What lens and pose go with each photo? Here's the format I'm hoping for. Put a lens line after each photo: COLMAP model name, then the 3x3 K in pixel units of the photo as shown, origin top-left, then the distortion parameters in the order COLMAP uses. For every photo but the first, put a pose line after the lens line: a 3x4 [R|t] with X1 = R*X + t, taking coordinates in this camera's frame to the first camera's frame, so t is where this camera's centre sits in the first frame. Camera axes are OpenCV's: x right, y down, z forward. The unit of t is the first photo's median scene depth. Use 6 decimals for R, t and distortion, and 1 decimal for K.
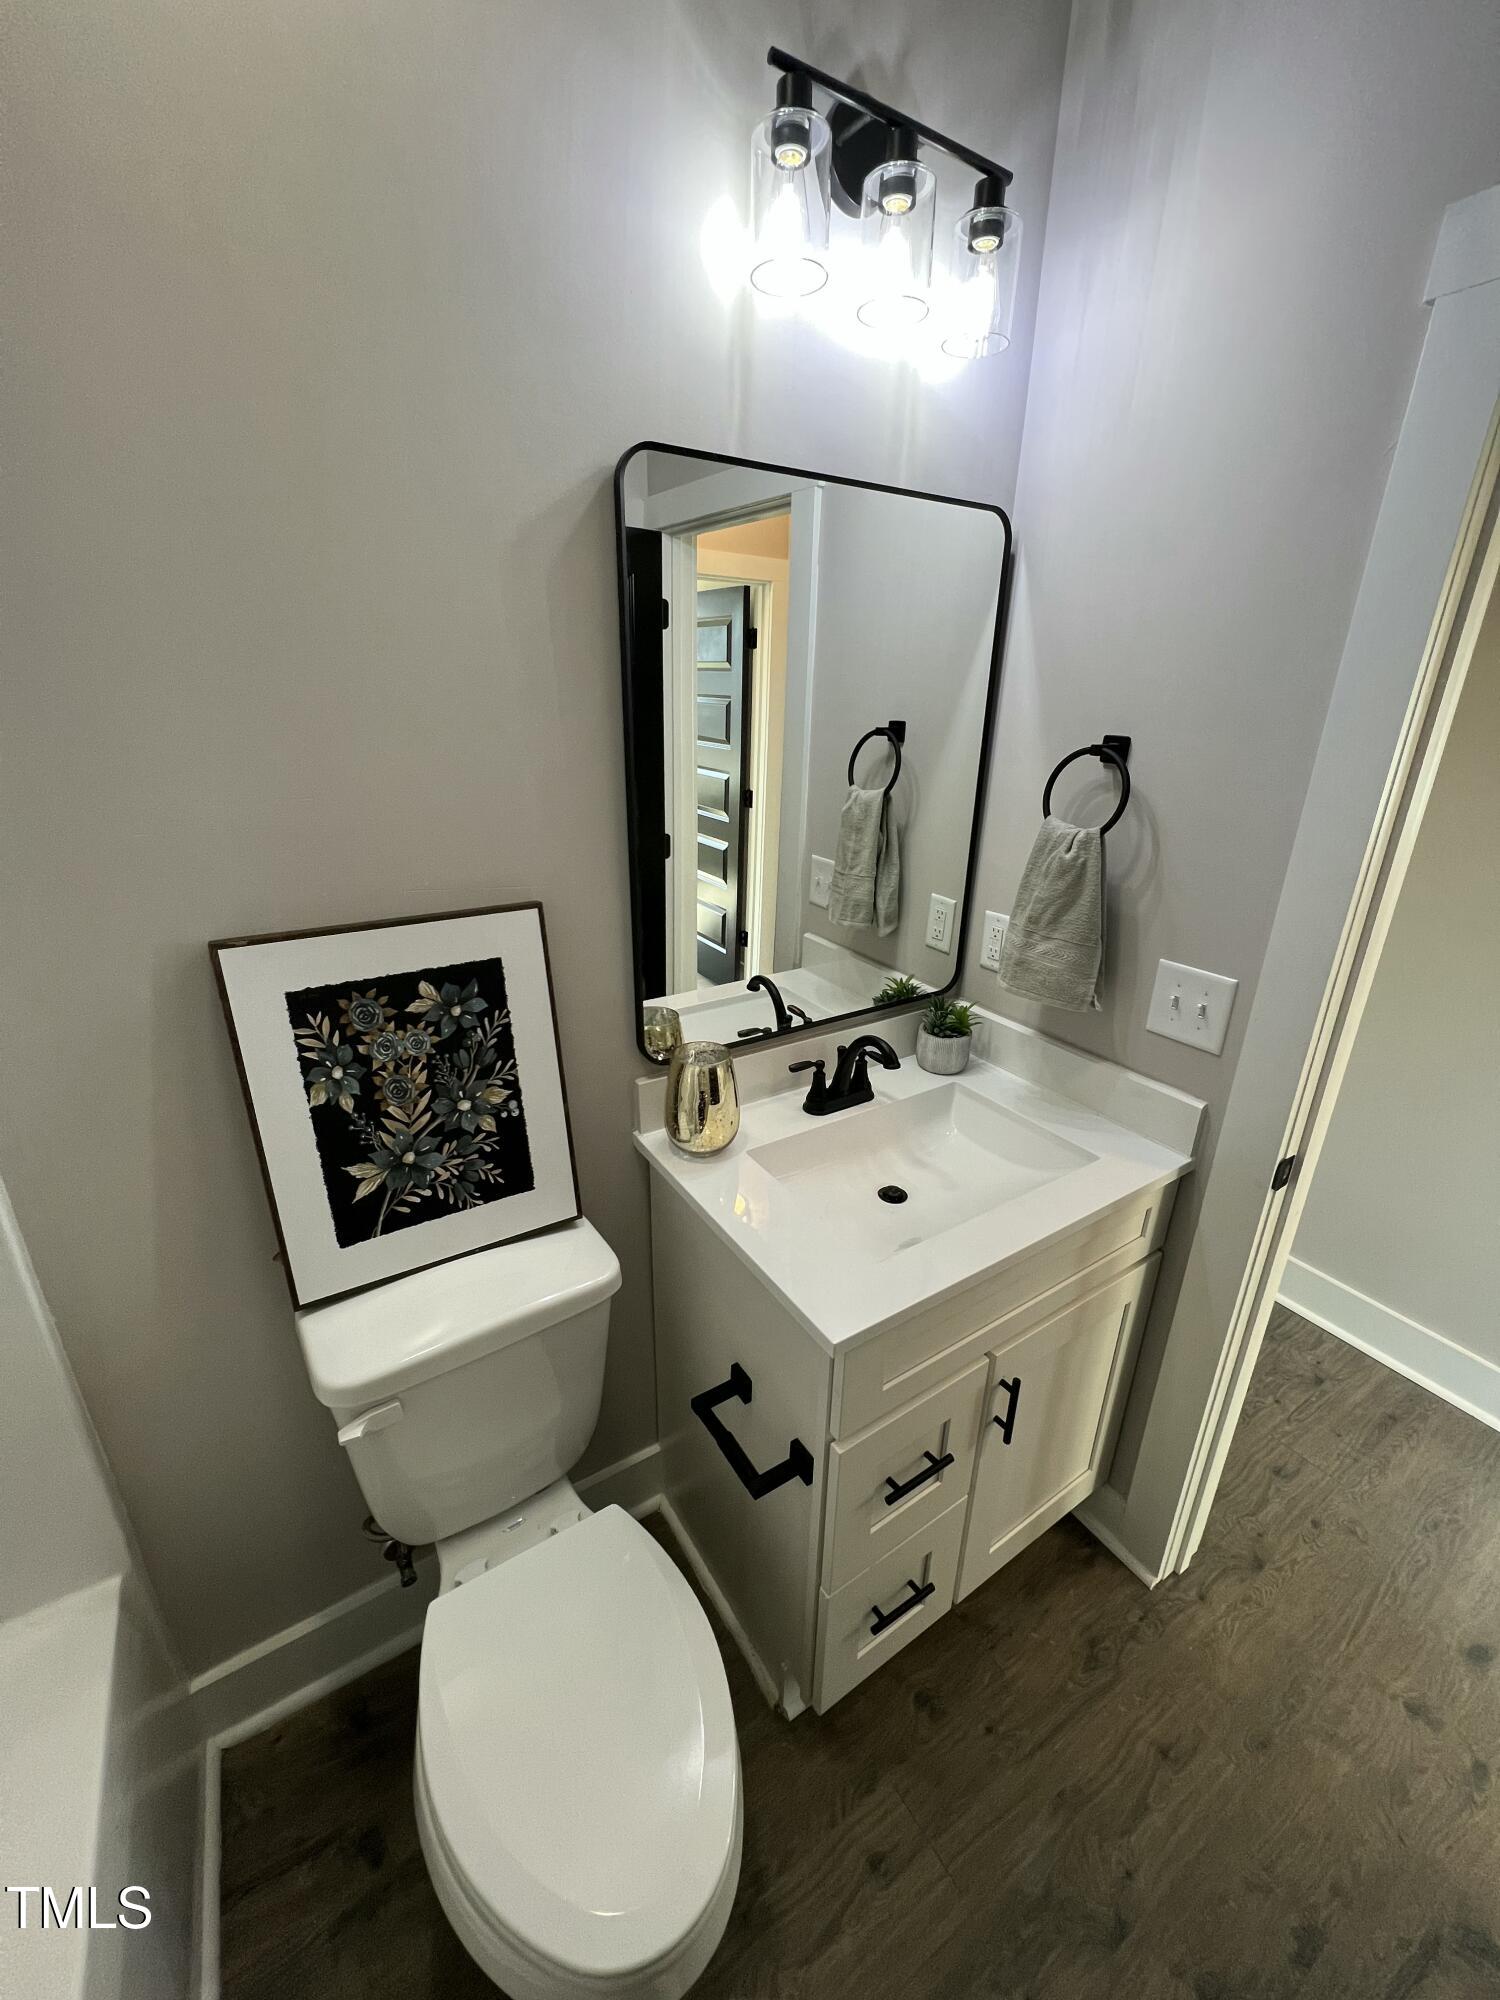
lens RADIAL K [[793.3, 0, 747.9], [0, 793.3, 996.8], [0, 0, 1]] dist [-0.000376, 0.000247]
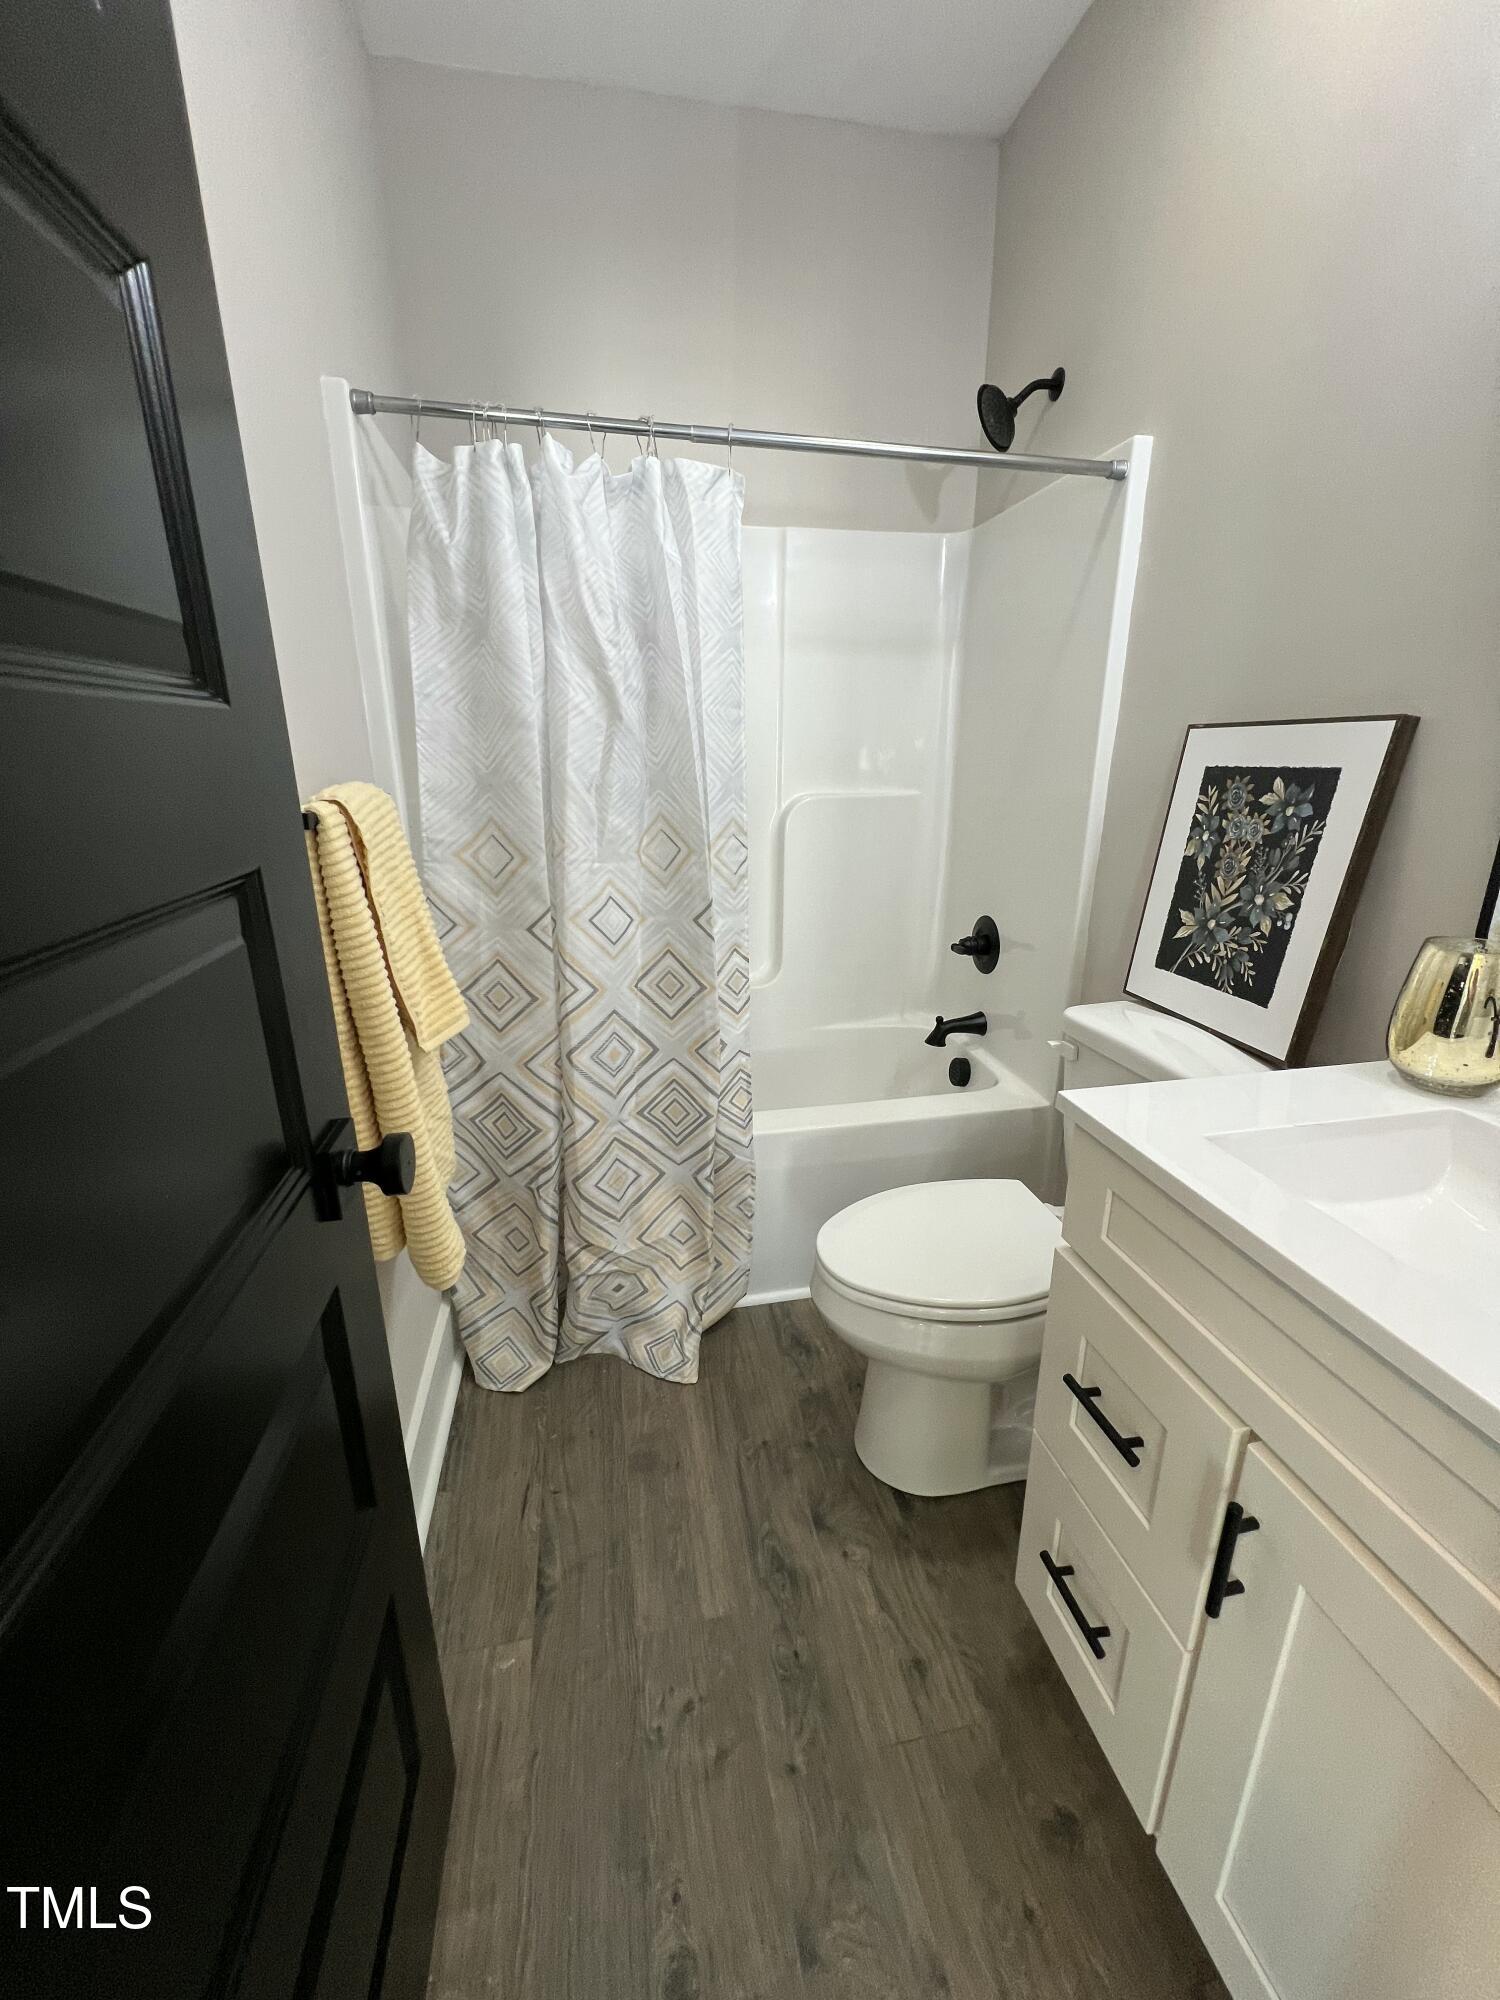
lens RADIAL K [[793.3, 0, 767.8], [0, 793.3, 997.1], [0, 0, 1]] dist [-0.000376, 0.000247]
pose [[-0.347056, 0.261663, -0.900602, 0.949485], [-0.343147, 0.858273, 0.381600, 0.067961], [0.872813, 0.441475, -0.208079, 0.711808]]
